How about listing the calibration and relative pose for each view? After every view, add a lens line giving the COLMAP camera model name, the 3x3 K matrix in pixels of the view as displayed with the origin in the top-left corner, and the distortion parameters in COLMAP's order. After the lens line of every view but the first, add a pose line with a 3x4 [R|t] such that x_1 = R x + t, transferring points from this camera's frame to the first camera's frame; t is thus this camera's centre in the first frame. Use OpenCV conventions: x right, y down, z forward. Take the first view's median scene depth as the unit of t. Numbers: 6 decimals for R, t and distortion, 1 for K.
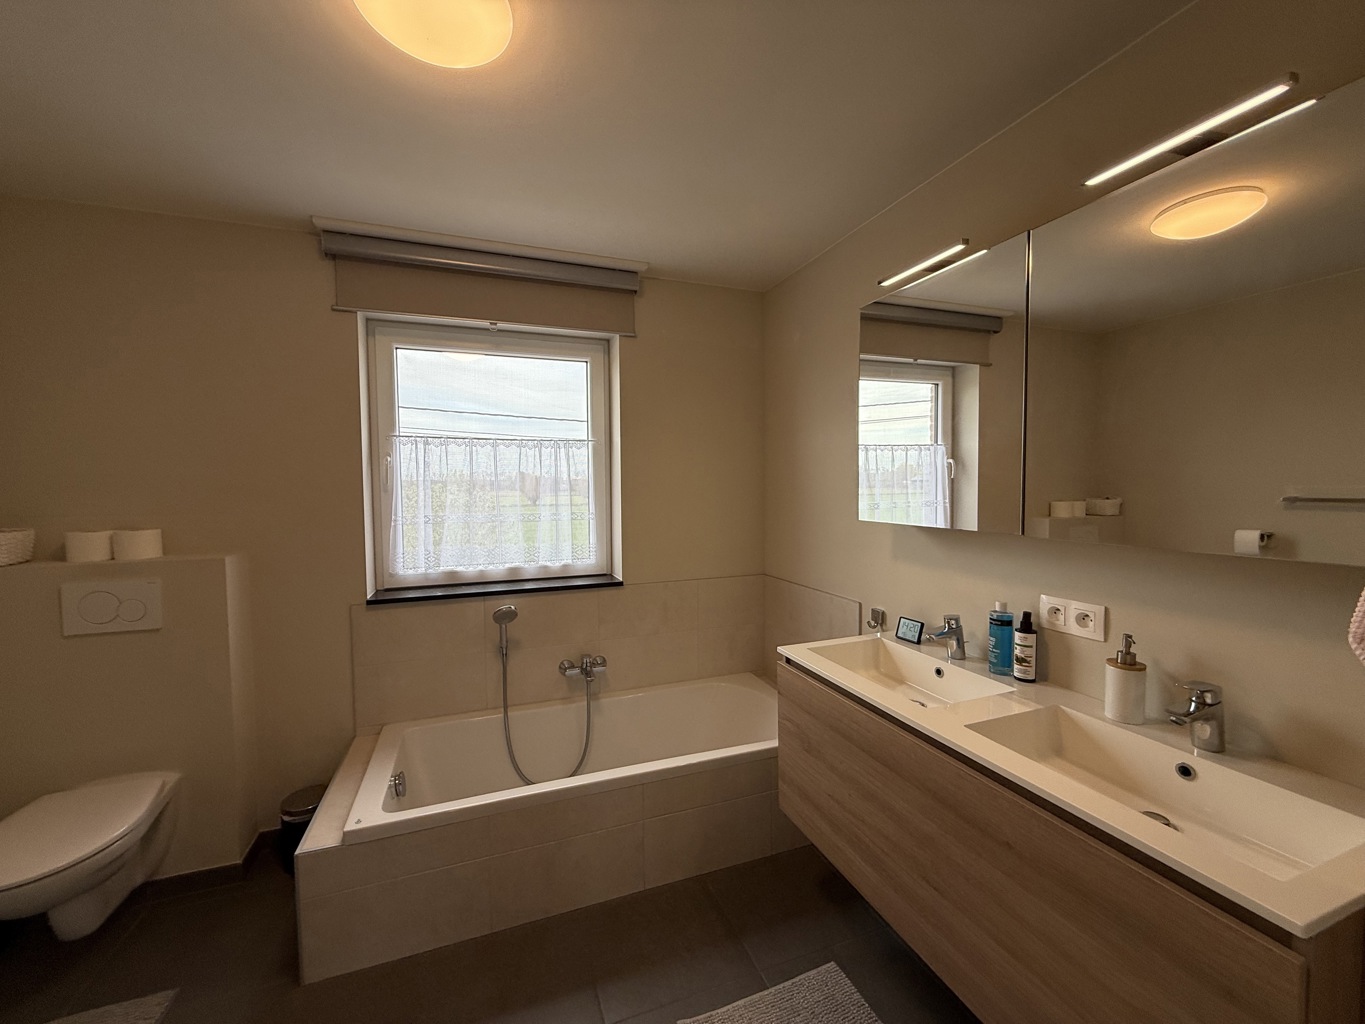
lens RADIAL K [[540.6, 0, 677.0], [0, 540.6, 512.1], [0, 0, 1]] dist [-0.000654, 0.000150]
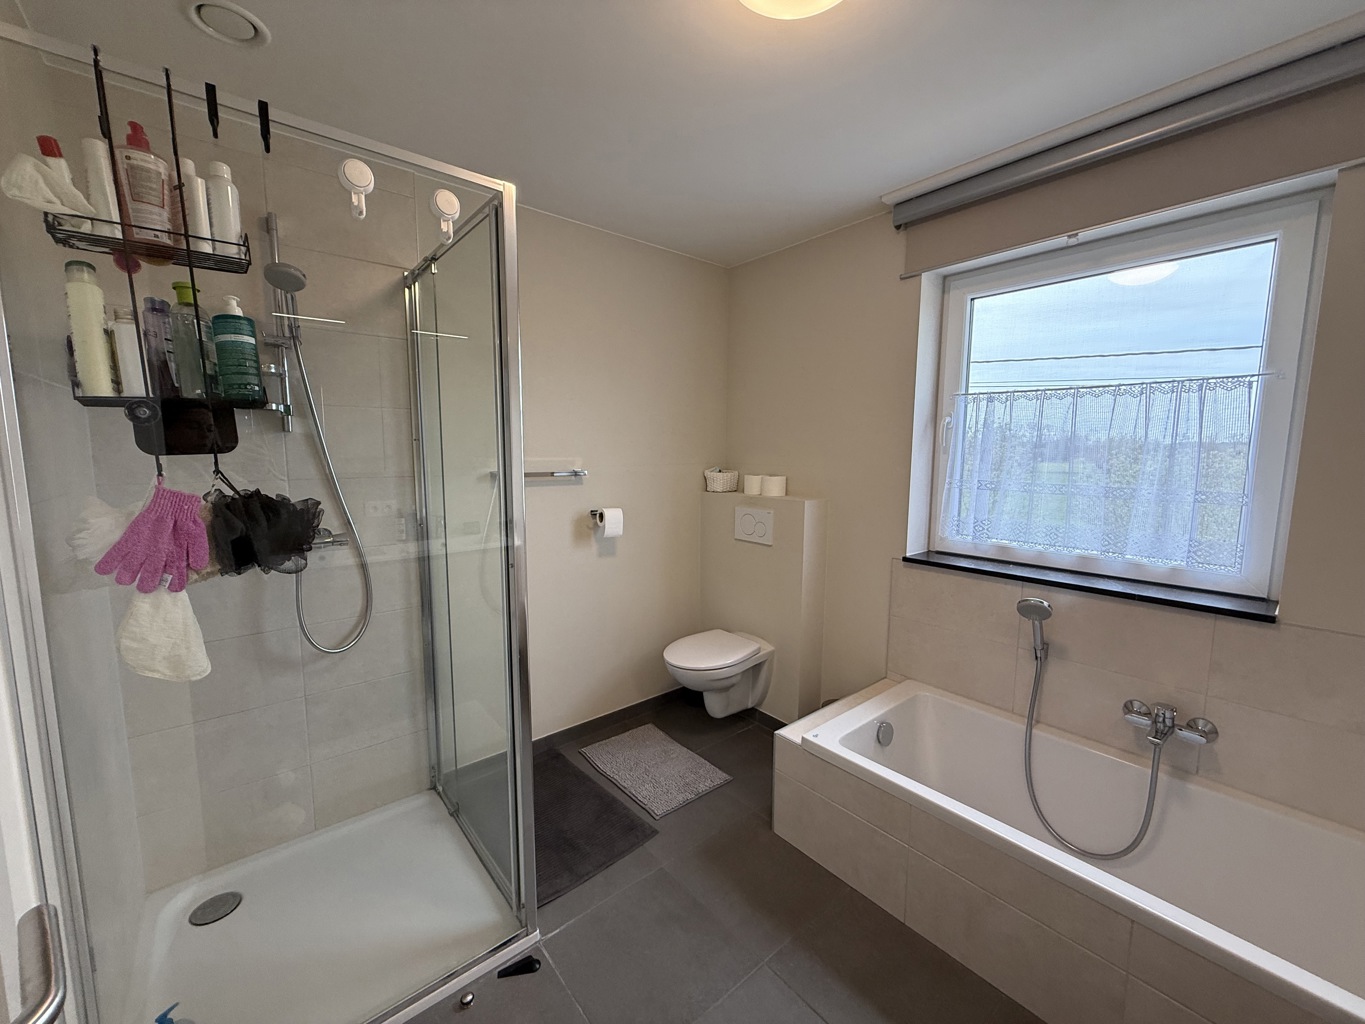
lens RADIAL K [[540.6, 0, 677.0], [0, 540.6, 512.1], [0, 0, 1]] dist [-0.000654, 0.000150]
pose [[0.335739, 0.122579, -0.933945, 0.230024], [-0.052853, 0.992386, 0.111250, -0.015542], [0.940471, 0.012011, 0.339662, 0.211297]]
